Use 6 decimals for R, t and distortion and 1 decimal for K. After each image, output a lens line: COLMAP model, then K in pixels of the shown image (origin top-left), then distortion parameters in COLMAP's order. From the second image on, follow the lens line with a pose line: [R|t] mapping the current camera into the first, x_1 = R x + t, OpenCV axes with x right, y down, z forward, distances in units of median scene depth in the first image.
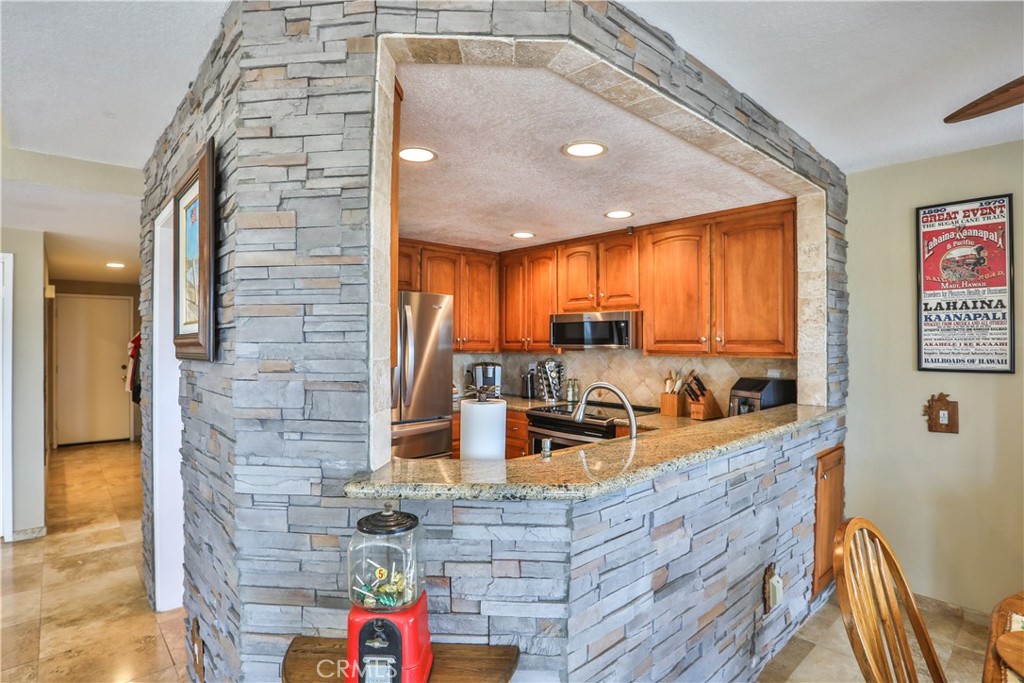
lens RADIAL K [[522.7, 0, 503.7], [0, 522.7, 339.3], [0, 0, 1]] dist [-0.058055, 0.016855]
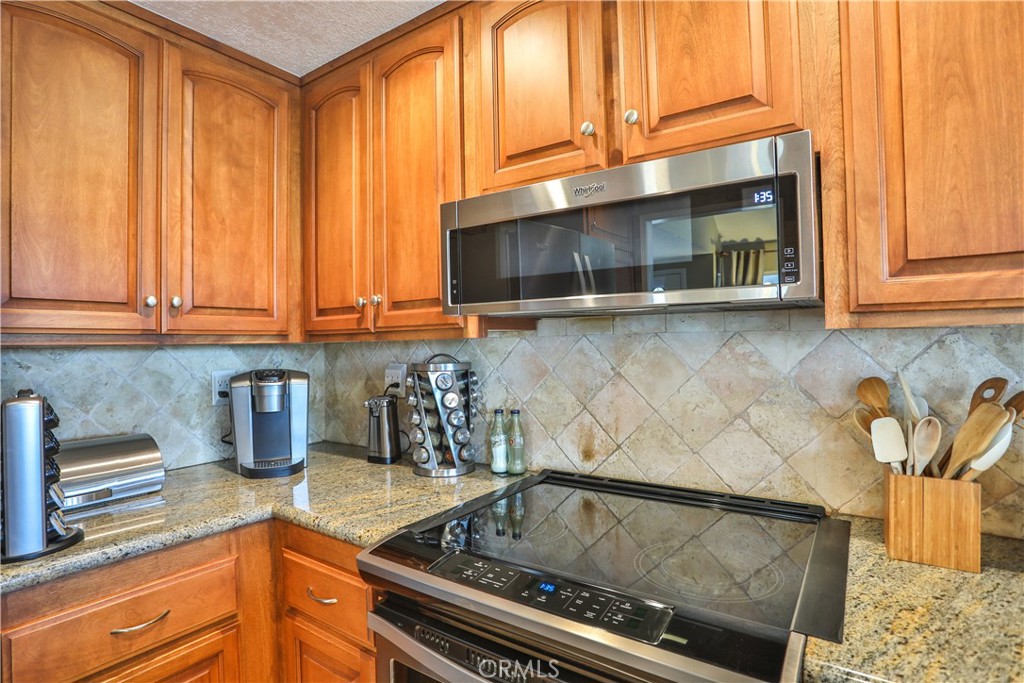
lens RADIAL K [[522.7, 0, 509.7], [0, 522.7, 338.9], [0, 0, 1]] dist [-0.058055, 0.016855]
pose [[0.972018, -0.017178, 0.234277, 0.067043], [0.018050, 0.999836, -0.001578, 0.036123], [-0.234212, 0.005763, 0.972169, 0.843647]]
